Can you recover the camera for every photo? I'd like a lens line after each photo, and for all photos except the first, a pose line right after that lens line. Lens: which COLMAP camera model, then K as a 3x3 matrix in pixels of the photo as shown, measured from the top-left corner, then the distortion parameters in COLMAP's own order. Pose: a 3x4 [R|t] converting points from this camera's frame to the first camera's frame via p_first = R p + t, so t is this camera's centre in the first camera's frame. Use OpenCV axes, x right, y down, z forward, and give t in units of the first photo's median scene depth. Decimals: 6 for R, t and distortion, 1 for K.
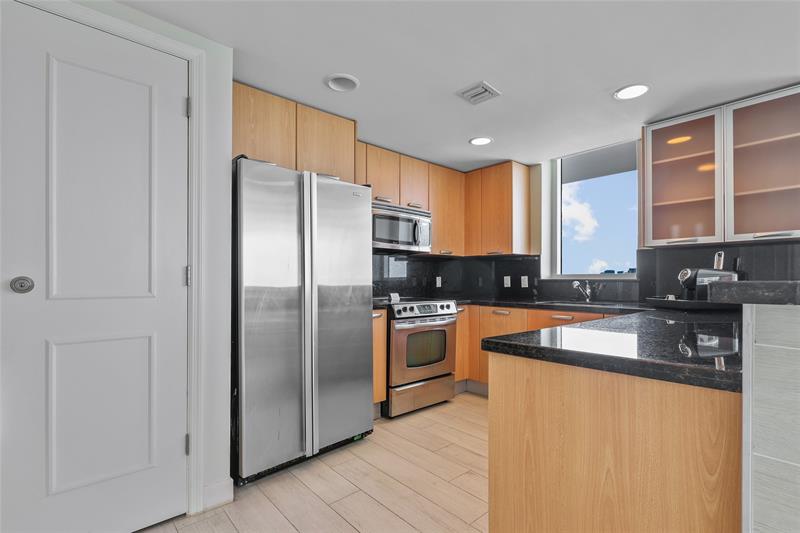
lens RADIAL K [[378.4, 0, 396.1], [0, 378.4, 278.1], [0, 0, 1]] dist [0.000721, 0.000102]
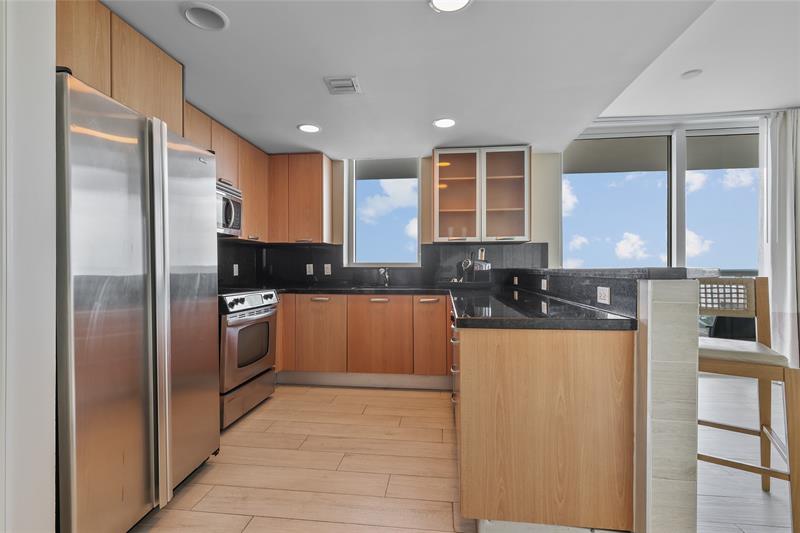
lens RADIAL K [[376.5, 0, 399.1], [0, 376.5, 268.8], [0, 0, 1]] dist [0.001772, 0.000418]
pose [[0.742614, -0.002277, 0.669715, -0.284082], [-0.002343, 0.999979, 0.005997, 0.001307], [-0.669715, -0.006022, 0.742594, 0.110734]]
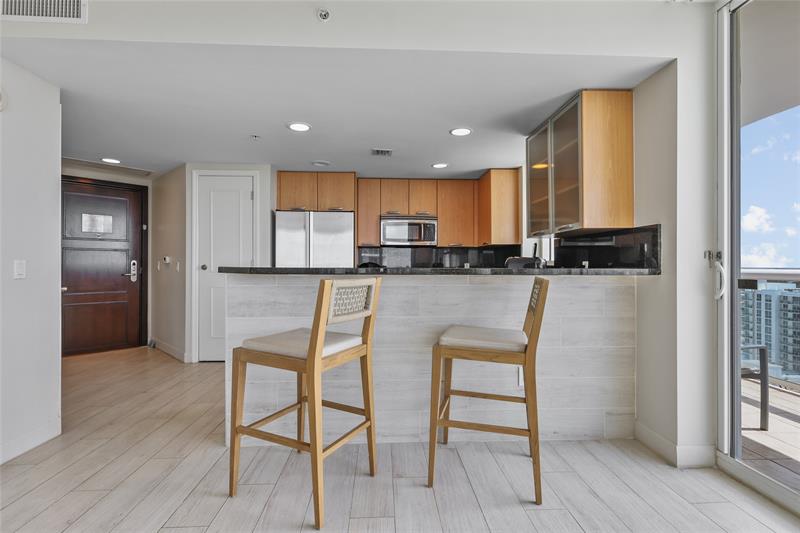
lens RADIAL K [[371.3, 0, 388.1], [0, 371.3, 261.7], [0, 0, 1]] dist [0.000106, 0.000174]
pose [[0.766895, -0.004428, -0.641758, 1.018543], [0.000637, 0.999981, -0.006139, -0.001083], [0.641773, 0.004299, 0.766883, -0.177038]]
